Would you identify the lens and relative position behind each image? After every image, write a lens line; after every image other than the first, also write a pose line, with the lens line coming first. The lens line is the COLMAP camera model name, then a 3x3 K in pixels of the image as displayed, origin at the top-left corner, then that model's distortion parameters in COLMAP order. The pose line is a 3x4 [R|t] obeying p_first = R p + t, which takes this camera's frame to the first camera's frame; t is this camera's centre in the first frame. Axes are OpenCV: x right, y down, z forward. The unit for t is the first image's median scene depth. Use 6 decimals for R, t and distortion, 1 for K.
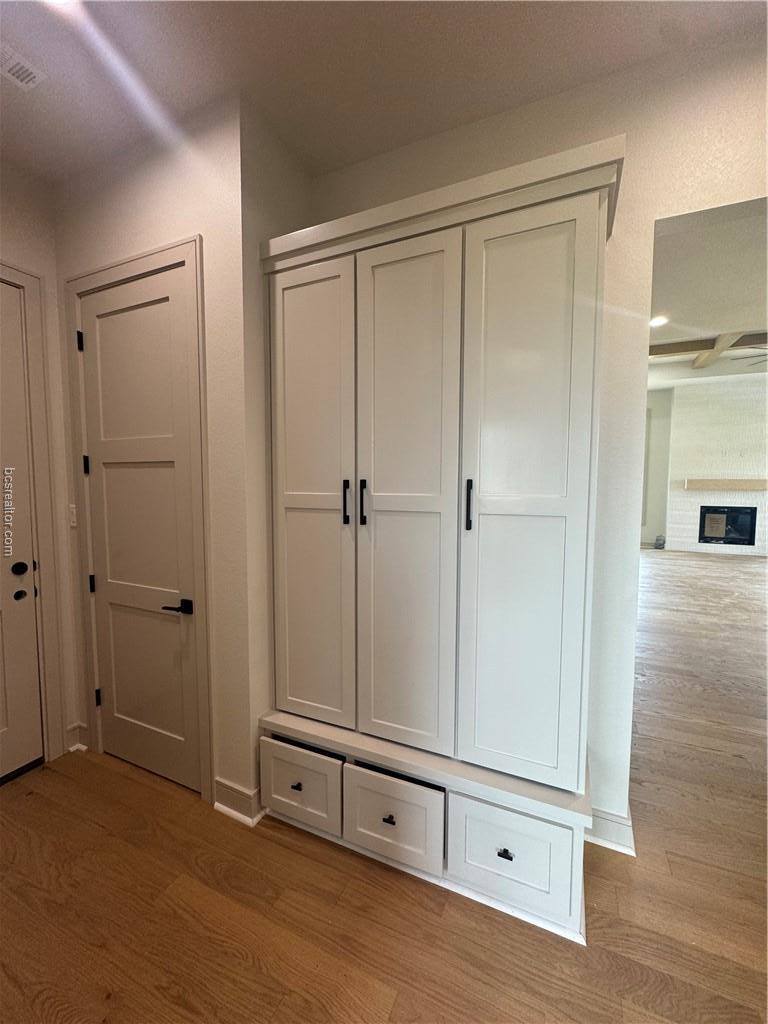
lens RADIAL K [[409.2, 0, 385.8], [0, 409.2, 512.3], [0, 0, 1]] dist [0.001629, -0.000066]
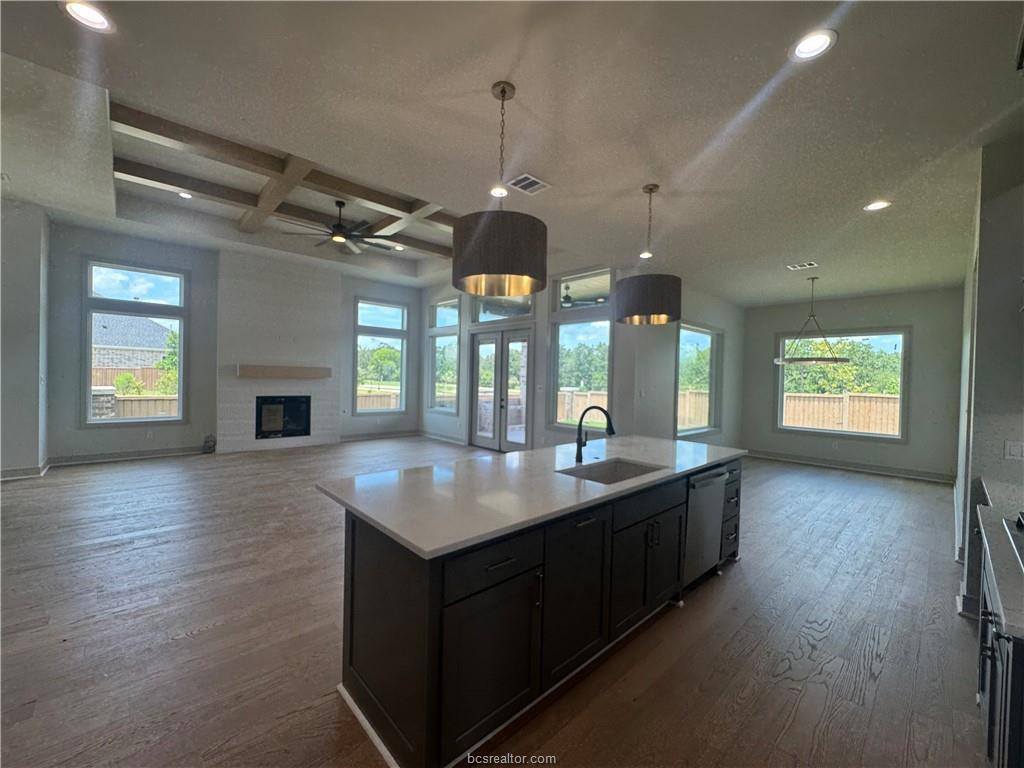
lens RADIAL K [[409.2, 0, 509.1], [0, 409.2, 383.7], [0, 0, 1]] dist [0.001629, -0.000066]
pose [[0.394492, -0.010960, 0.918834, 0.191488], [0.043674, 0.999022, -0.006835, -0.012988], [-0.917861, 0.042825, 0.394585, 0.176034]]
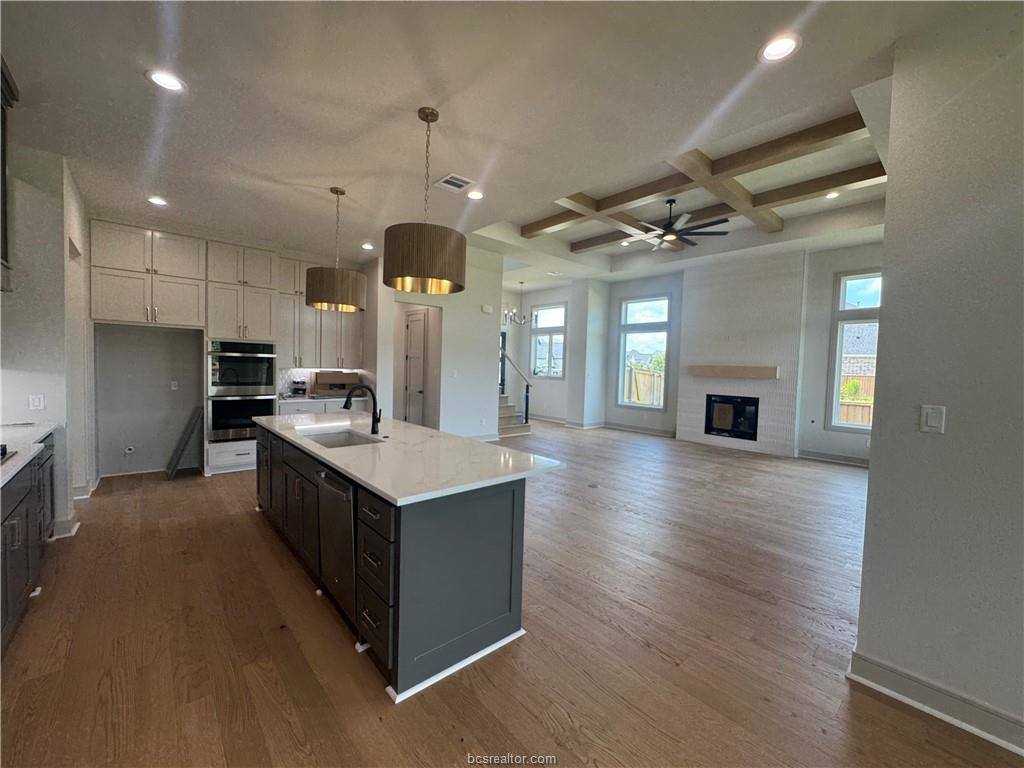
lens RADIAL K [[409.2, 0, 514.4], [0, 409.2, 383.9], [0, 0, 1]] dist [0.001629, -0.000066]
pose [[0.916036, 0.033331, -0.399710, 0.745052], [-0.047391, 0.998555, -0.025341, 0.005486], [0.398288, 0.042156, 0.916291, -0.027552]]
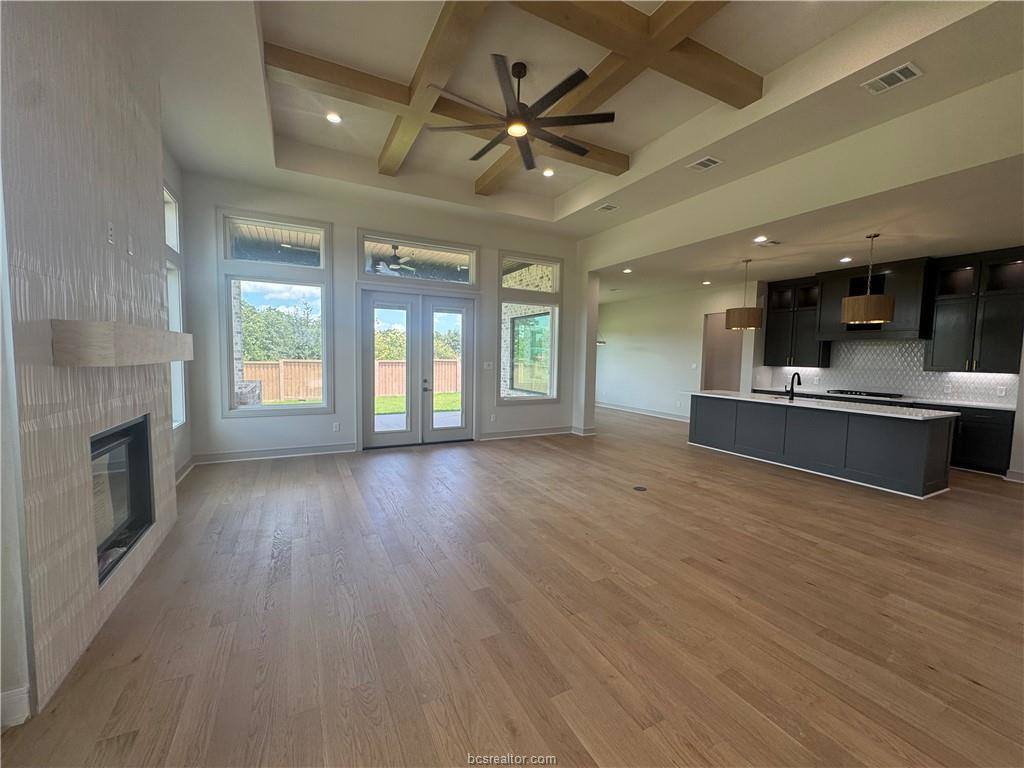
lens RADIAL K [[409.2, 0, 513.2], [0, 409.2, 382.6], [0, 0, 1]] dist [0.001629, -0.000066]
pose [[-0.785558, -0.058615, 0.616005, 0.432558], [0.023664, 0.991930, 0.124563, -0.071017], [-0.618335, 0.112428, -0.777831, 1.037929]]
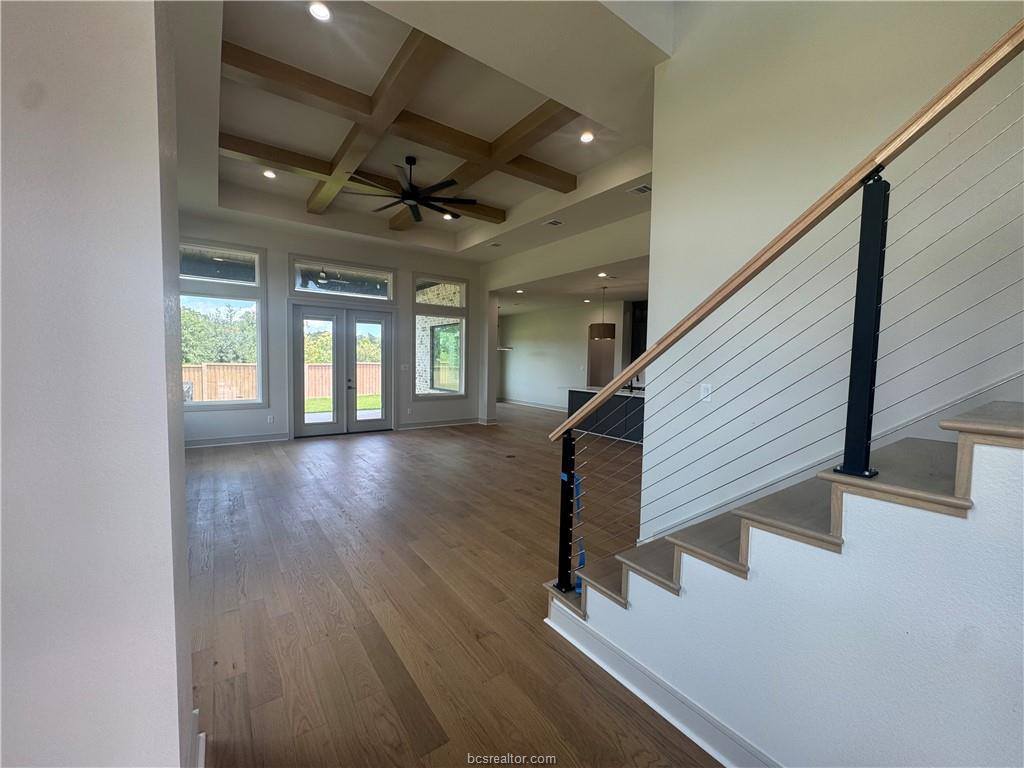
lens RADIAL K [[409.2, 0, 513.4], [0, 409.2, 383.2], [0, 0, 1]] dist [0.001629, -0.000066]
pose [[-0.867898, -0.048134, 0.494404, 0.263641], [0.013846, 0.992563, 0.120939, -0.082041], [-0.496549, 0.111808, -0.860778, 1.149512]]
